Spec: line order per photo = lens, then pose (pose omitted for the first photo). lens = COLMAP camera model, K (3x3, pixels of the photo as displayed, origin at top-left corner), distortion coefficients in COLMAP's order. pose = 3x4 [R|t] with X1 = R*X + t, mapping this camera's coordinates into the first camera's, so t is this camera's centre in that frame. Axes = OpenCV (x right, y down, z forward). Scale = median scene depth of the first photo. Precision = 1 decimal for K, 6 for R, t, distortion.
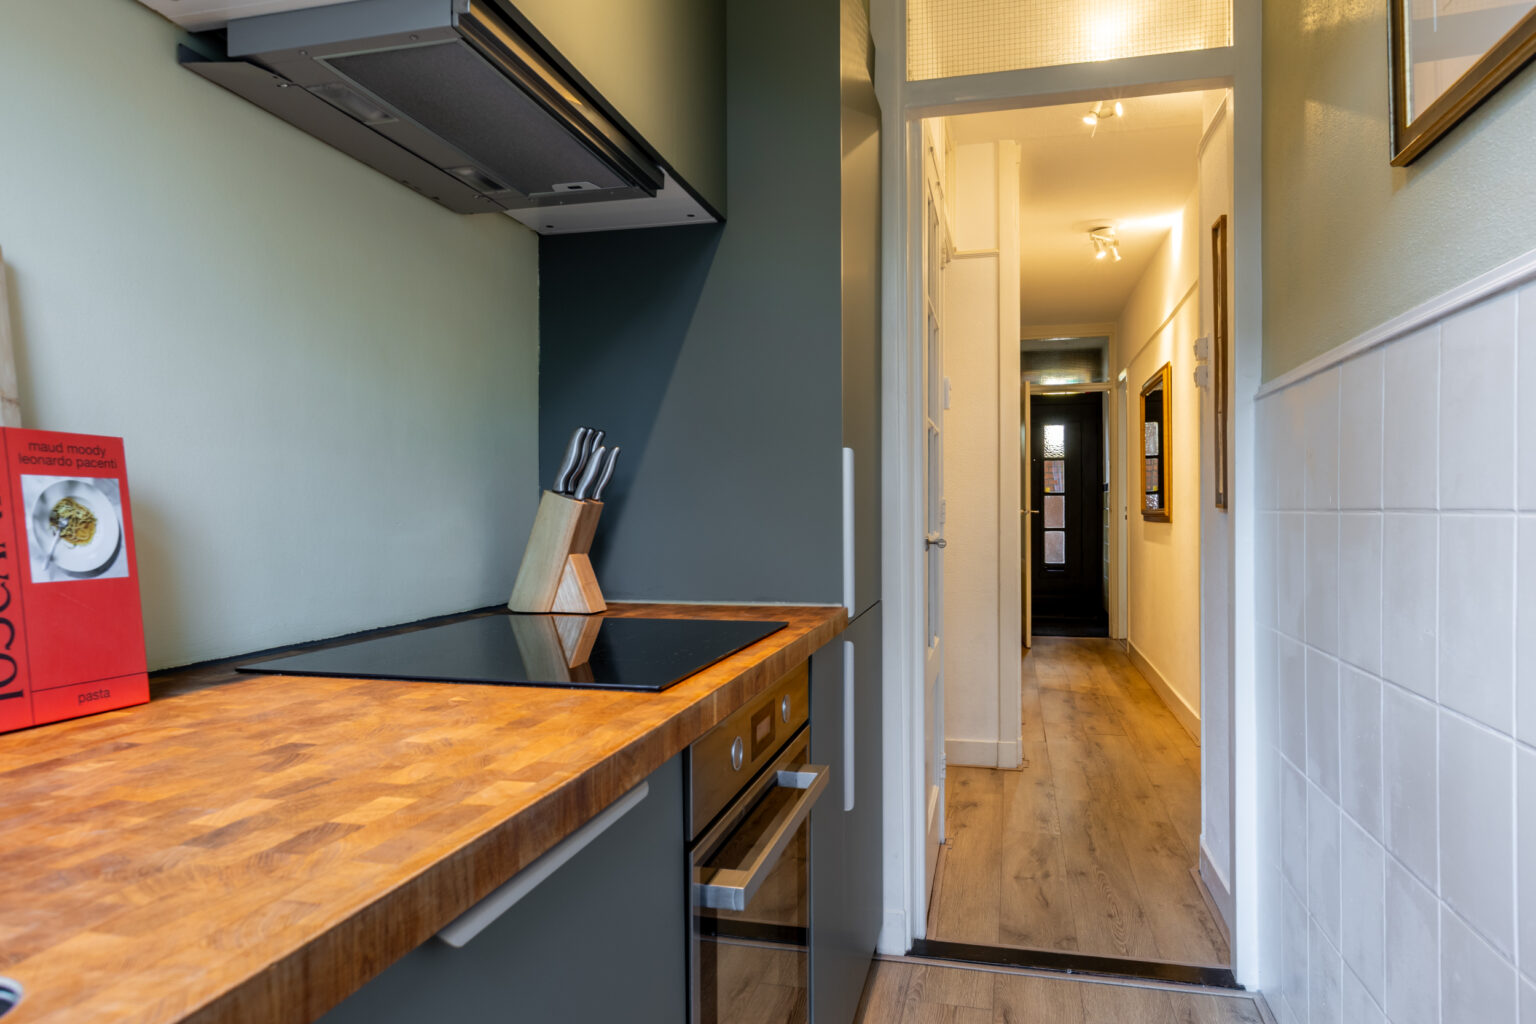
lens RADIAL K [[993.6, 0, 768.0], [0, 993.6, 512.0], [0, 0, 1]] dist [-0.001405, -0.000358]
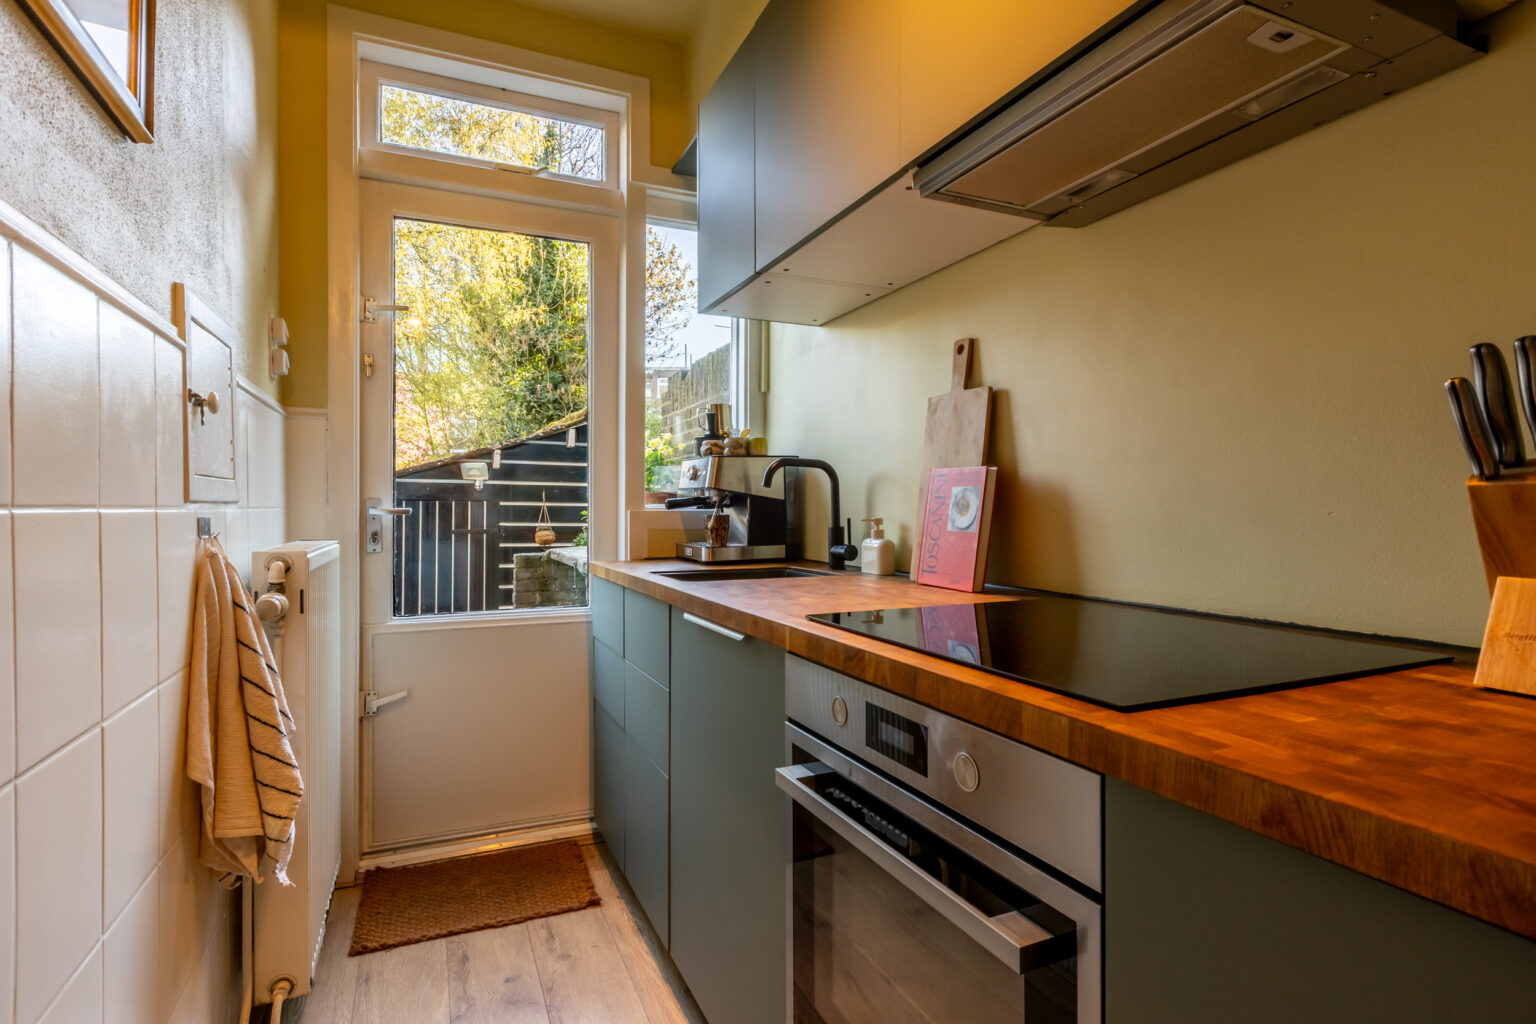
lens RADIAL K [[737.0, 0, 768.0], [0, 737.0, 512.0], [0, 0, 1]] dist [-0.001497, 0.000377]
pose [[-0.784833, 0.007695, -0.619660, 0.703217], [0.002429, 0.999953, 0.009341, 0.006500], [0.619703, 0.005826, -0.784815, 2.021295]]
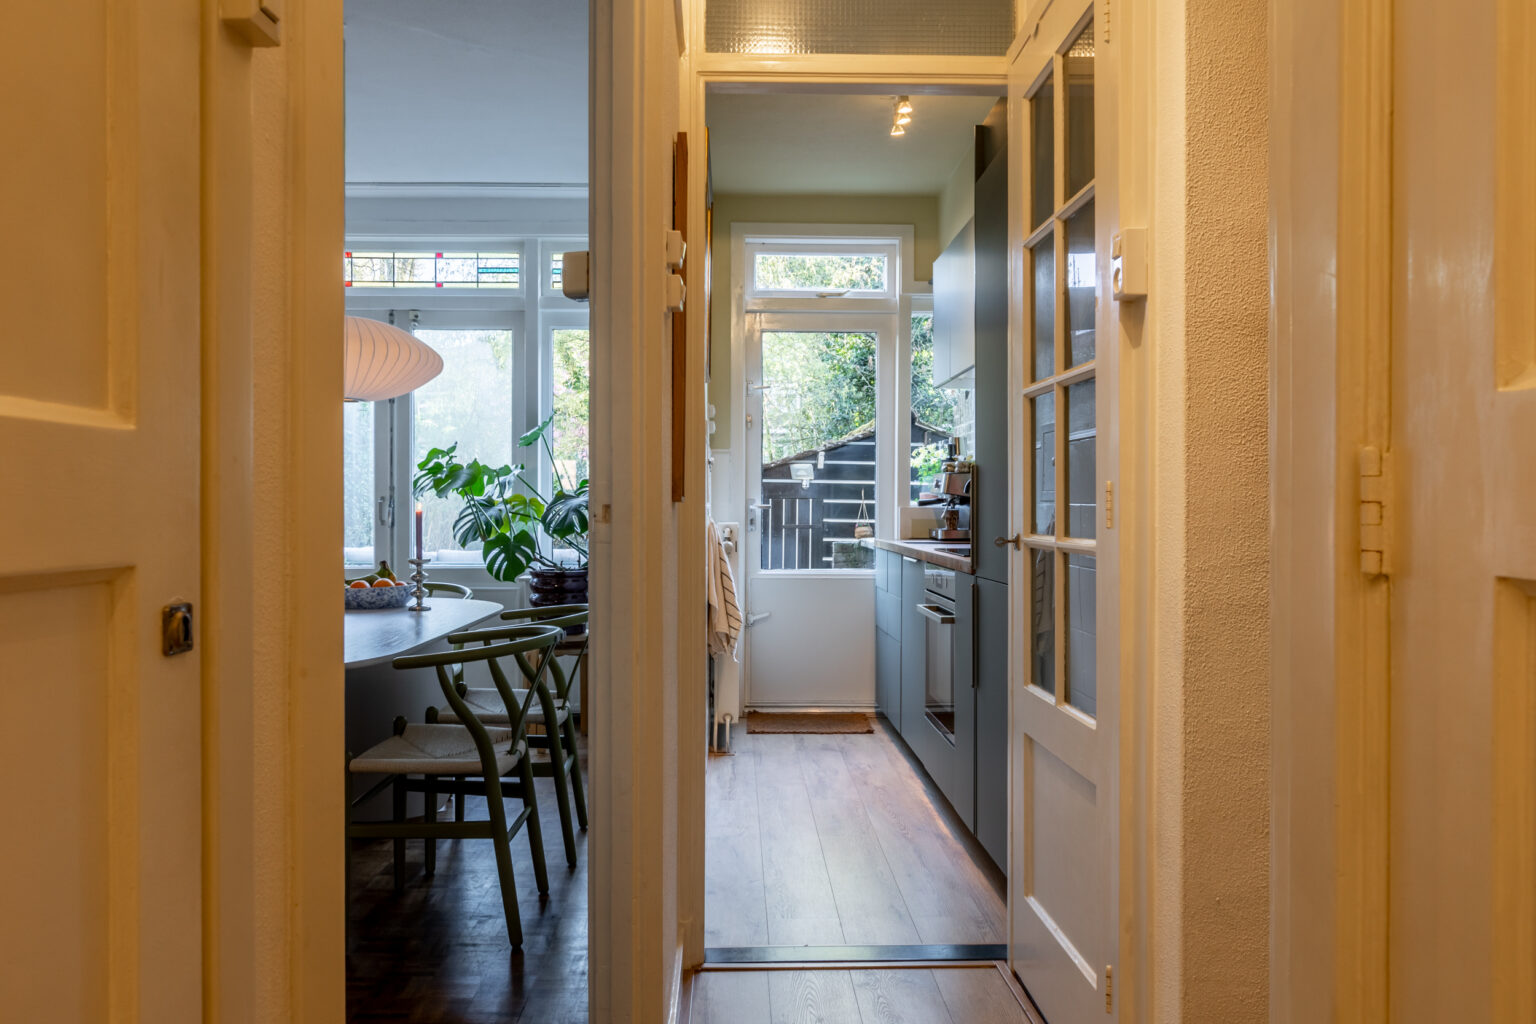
lens RADIAL K [[1120.6, 0, 768.0], [0, 1120.6, 512.0], [0, 0, 1]] dist [-0.007663, -0.000603]
pose [[-0.964885, 0.003991, -0.262643, 1.840030], [0.001874, 0.999964, 0.008311, 0.000670], [0.262666, 0.007527, -0.964857, 5.594430]]
